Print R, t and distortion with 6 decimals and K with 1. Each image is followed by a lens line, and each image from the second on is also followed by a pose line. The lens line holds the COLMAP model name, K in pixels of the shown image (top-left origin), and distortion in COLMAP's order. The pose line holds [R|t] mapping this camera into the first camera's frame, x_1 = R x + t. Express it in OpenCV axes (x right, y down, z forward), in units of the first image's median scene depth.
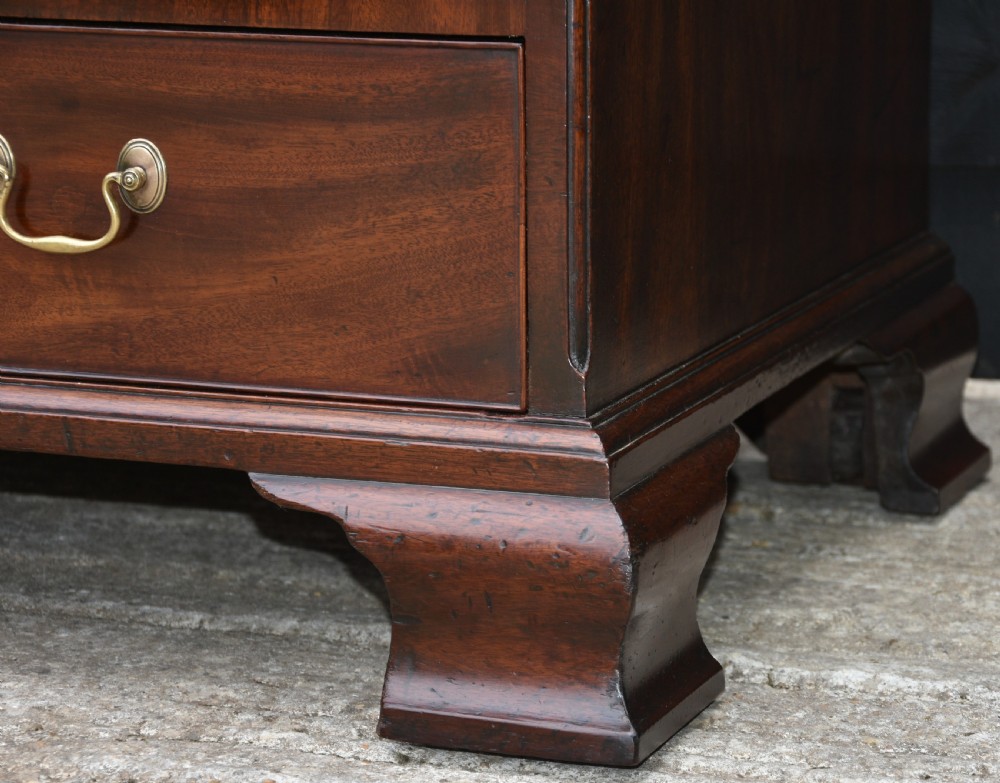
lens RADIAL K [[3443.0, 0, 500.0], [0, 3443.0, 391.5], [0, 0, 1]] dist [0.052394, 1.222177]
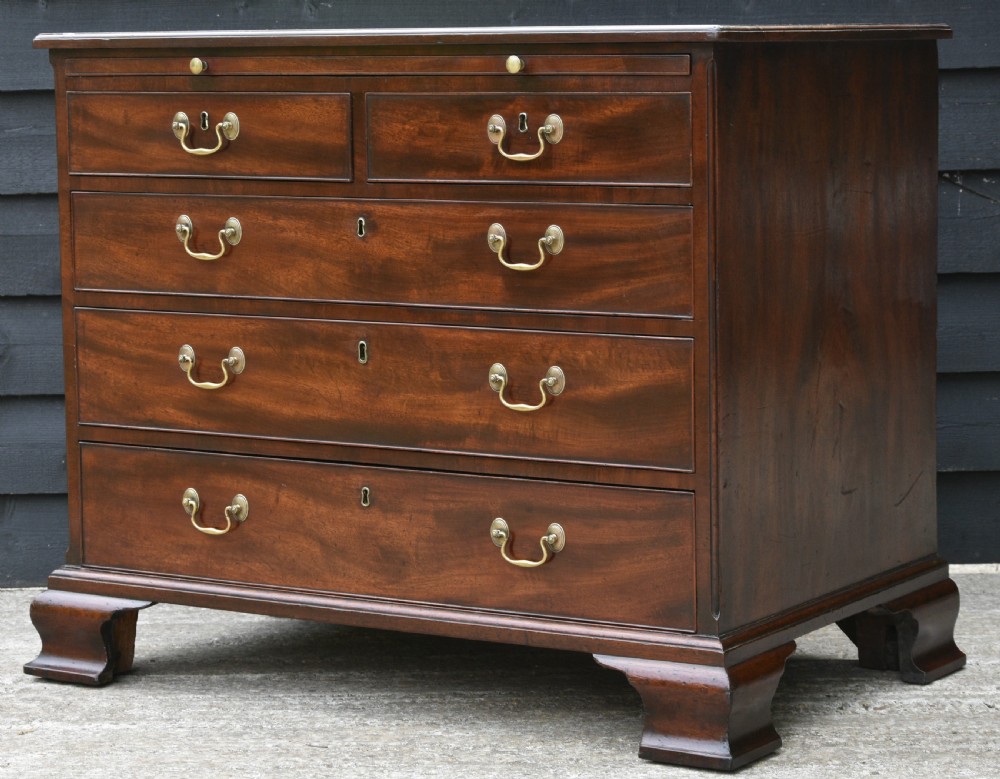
lens RADIAL K [[2929.9, 0, 500.0], [0, 2929.9, 389.5], [0, 0, 1]] dist [-0.042150, 1.077653]
pose [[0.980558, 0.009820, -0.195986, 0.289045], [-0.024531, 0.997047, -0.072773, -0.012726], [0.194692, 0.076166, 0.977903, -1.182804]]
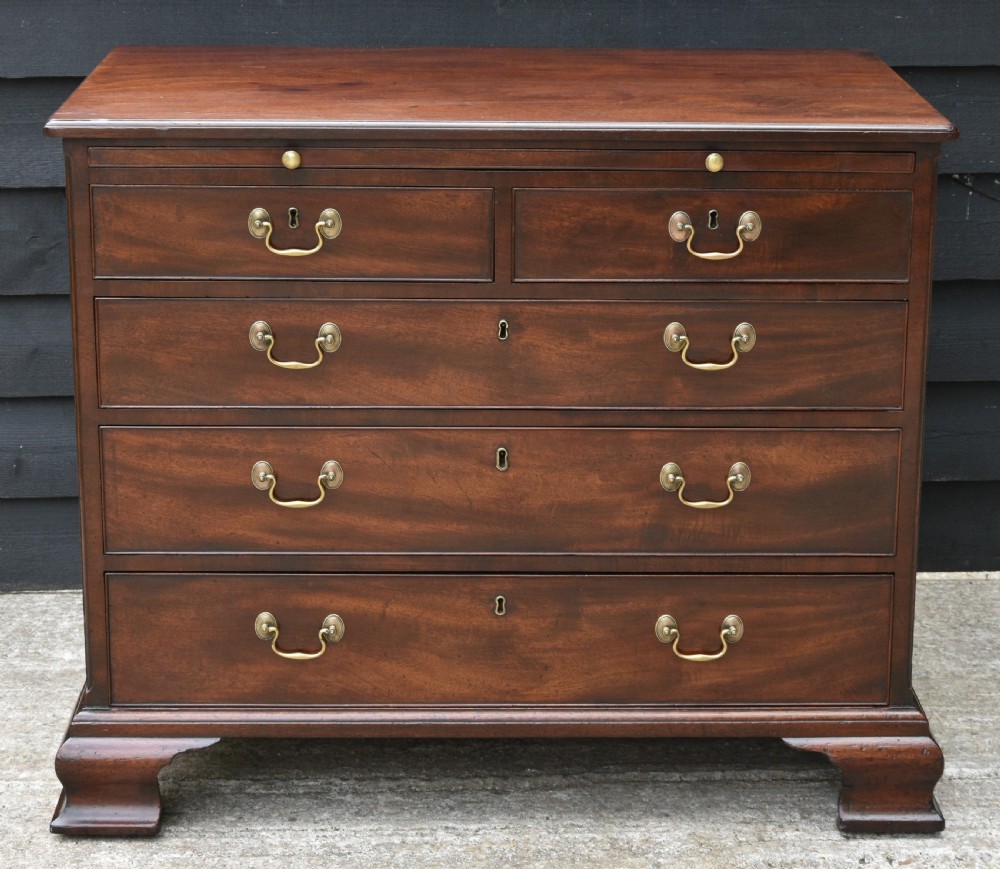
lens RADIAL K [[2627.2, 0, 500.0], [0, 2627.2, 434.5], [0, 0, 1]] dist [-0.009693, 0.309516]
pose [[0.926020, -0.099974, 0.363994, -0.978203], [0.066677, 0.992449, 0.102954, -0.426163], [-0.371538, -0.071068, 0.925694, -0.747416]]
